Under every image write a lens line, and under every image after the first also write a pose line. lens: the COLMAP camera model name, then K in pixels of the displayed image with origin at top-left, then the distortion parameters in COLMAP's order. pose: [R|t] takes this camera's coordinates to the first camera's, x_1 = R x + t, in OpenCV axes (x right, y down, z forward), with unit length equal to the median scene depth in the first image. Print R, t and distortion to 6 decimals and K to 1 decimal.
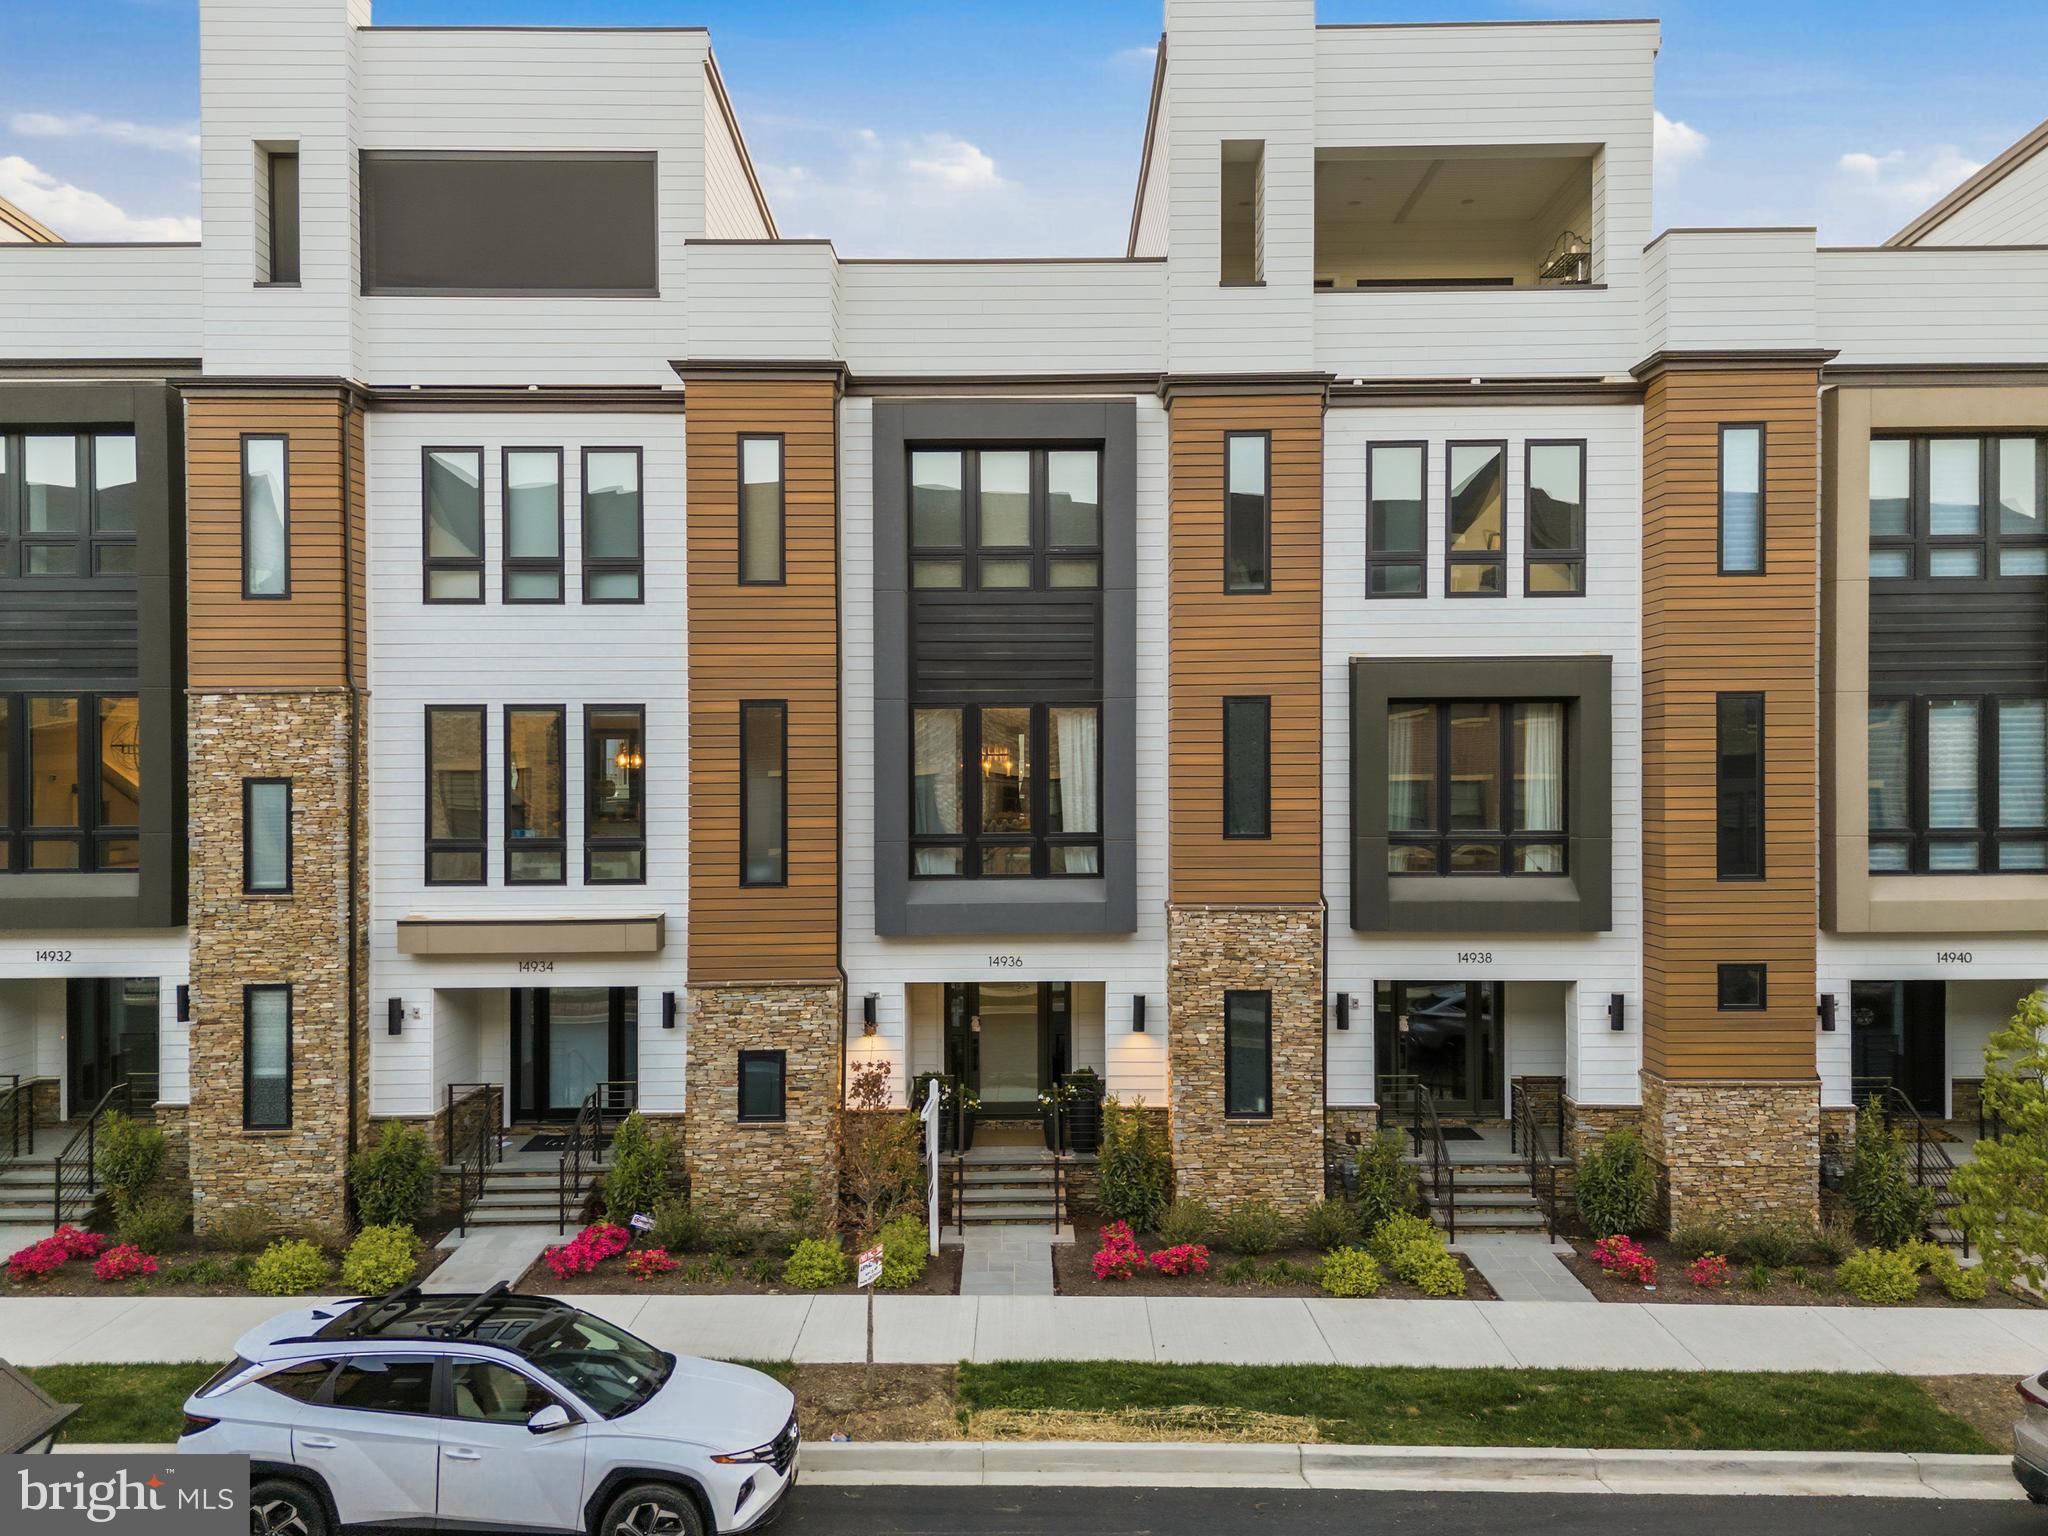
lens RADIAL K [[1500.3, 0, 1027.5], [0, 1500.3, 775.6], [0, 0, 1]] dist [0.059863, -0.045842]
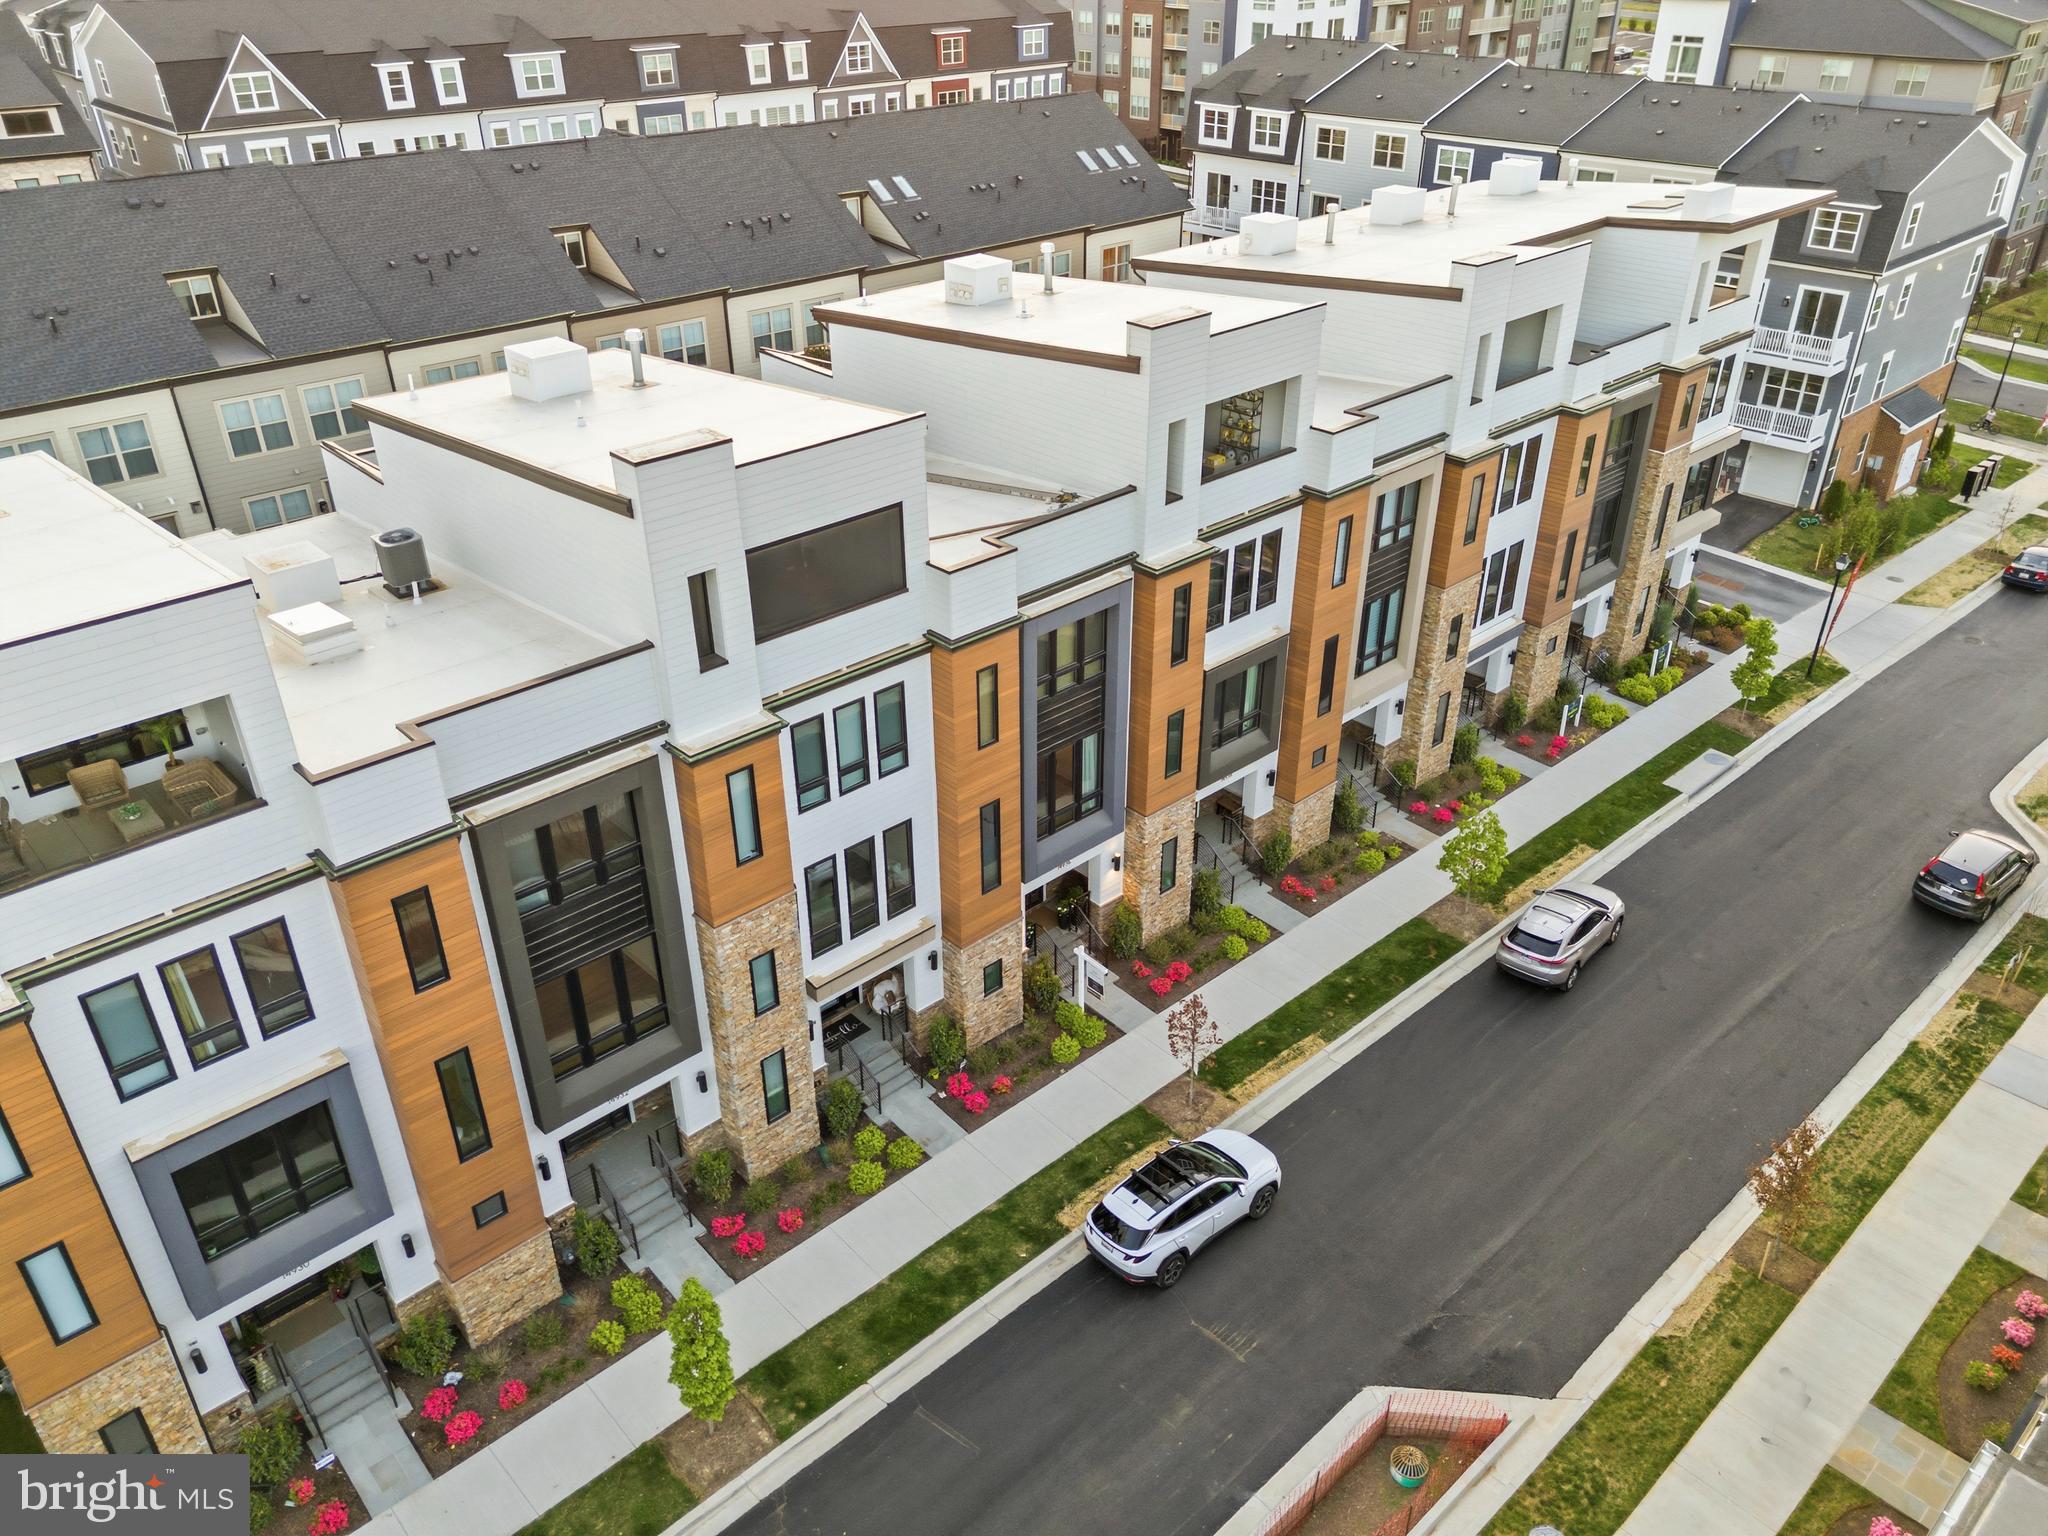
lens RADIAL K [[1500.3, 0, 1018.4], [0, 1500.3, 764.3], [0, 0, 1]] dist [0.059863, -0.045842]
pose [[0.738121, -0.341747, 0.581710, -1.147293], [0.005573, 0.865275, 0.501267, -0.960513], [-0.674645, -0.366754, 0.640582, -0.122328]]
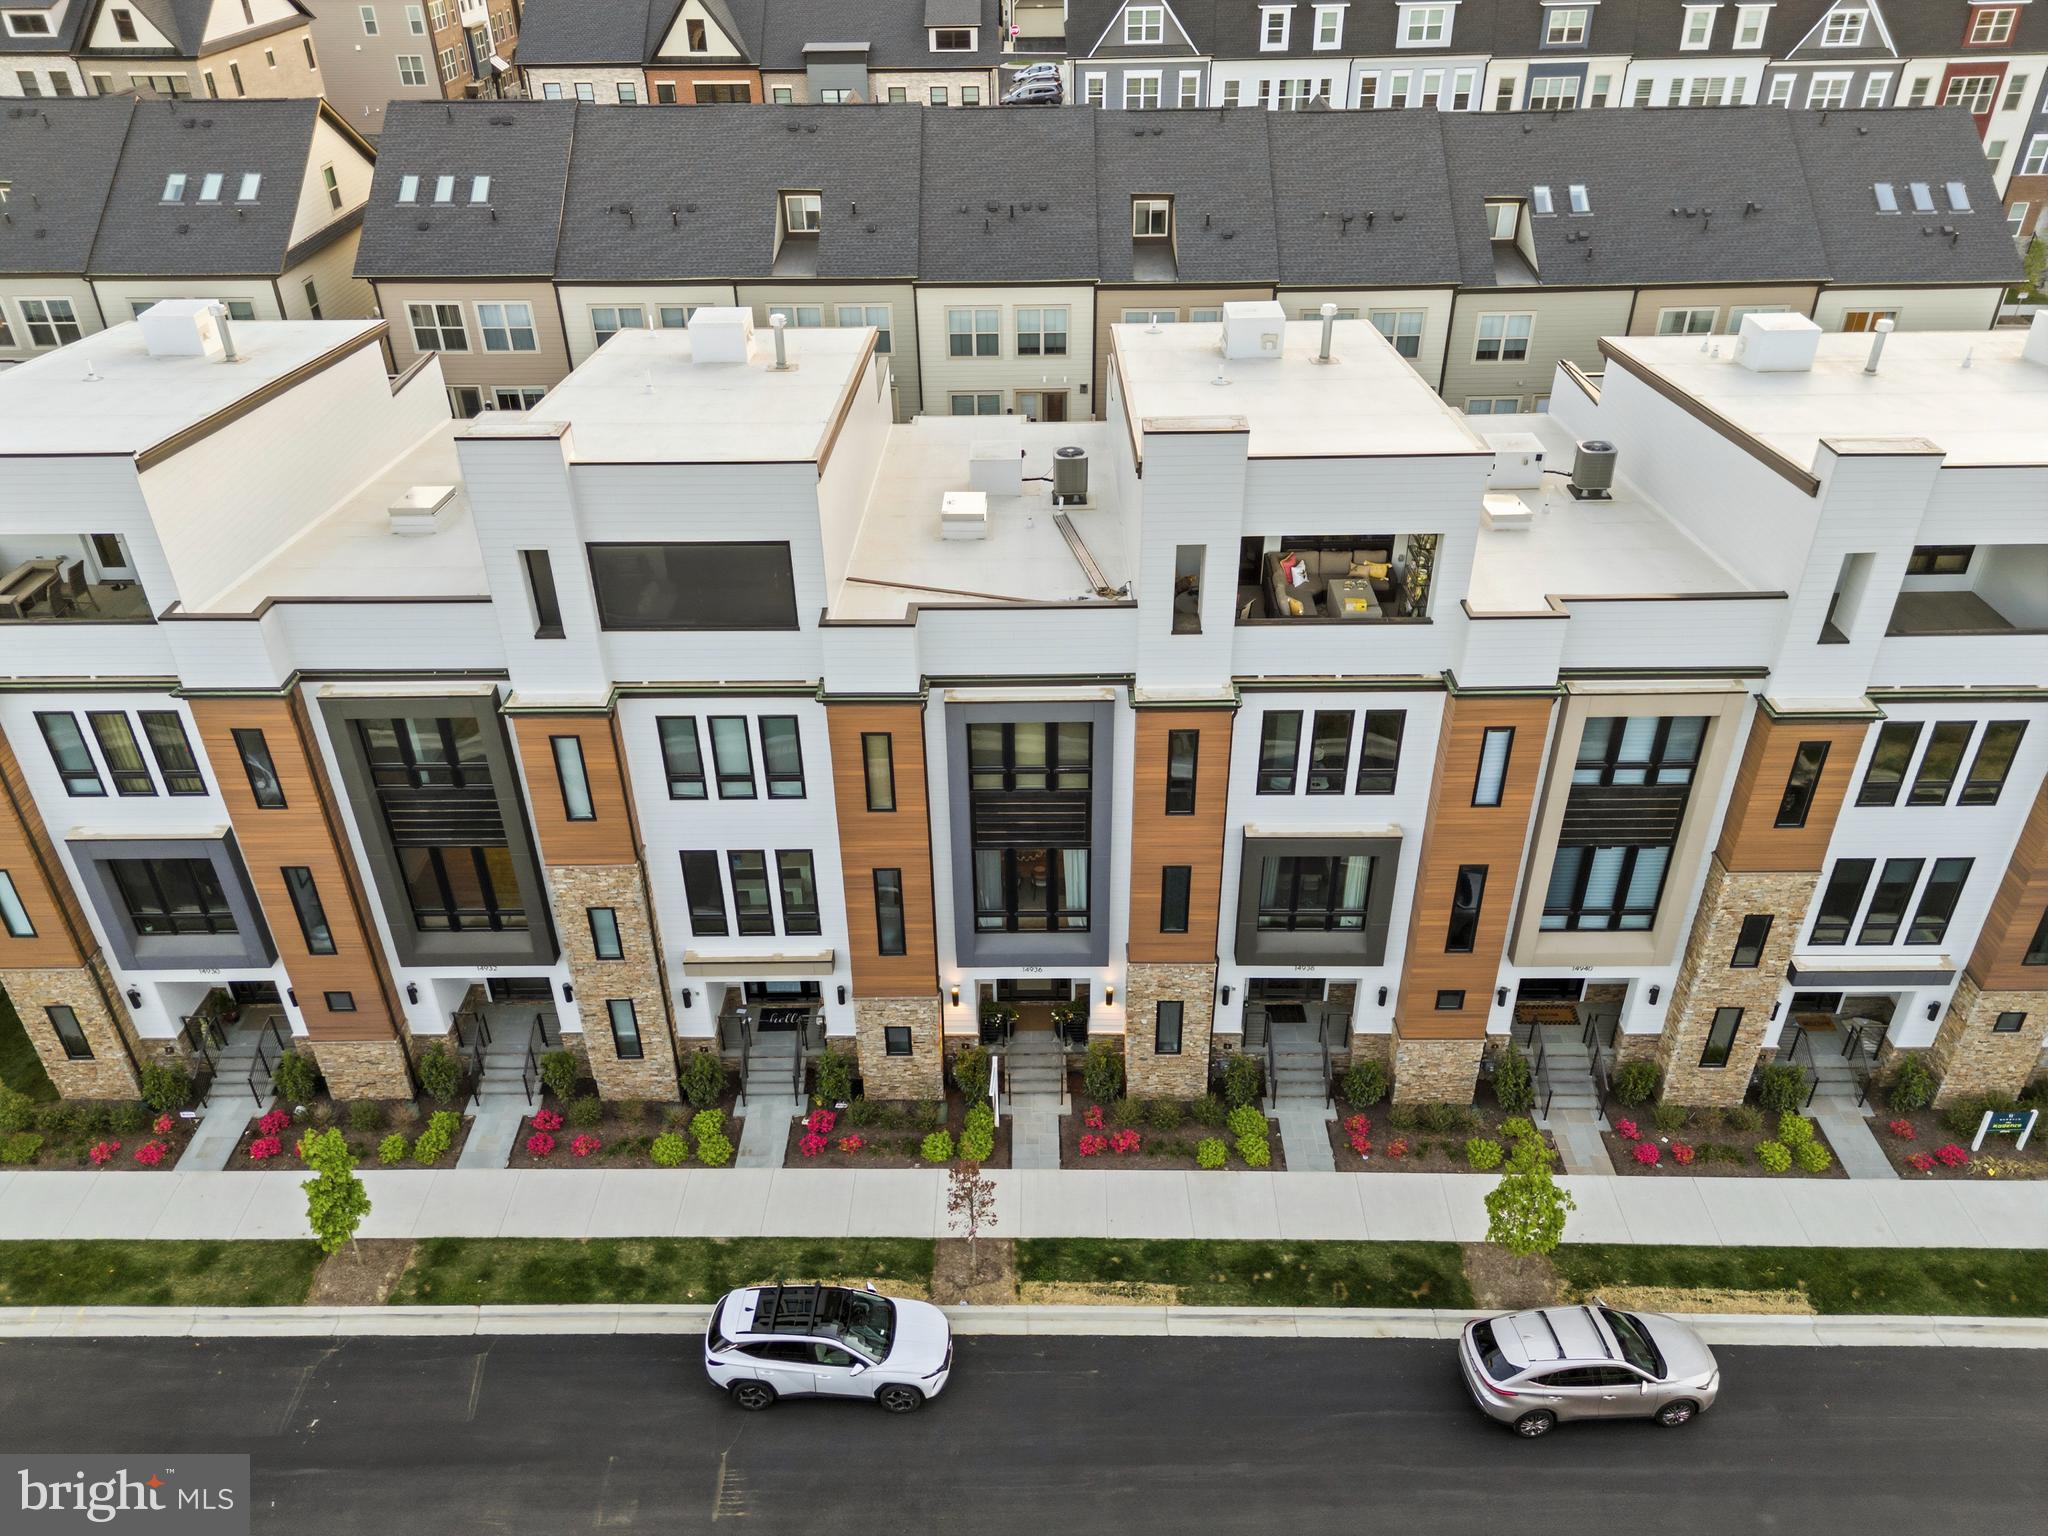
lens RADIAL K [[1500.3, 0, 1023.9], [0, 1500.3, 759.0], [0, 0, 1]] dist [0.059863, -0.045842]
pose [[0.999908, -0.003021, -0.013234, -0.001169], [0.009626, 0.845221, 0.534330, -1.037588], [0.009571, -0.534408, 0.845172, -0.338197]]
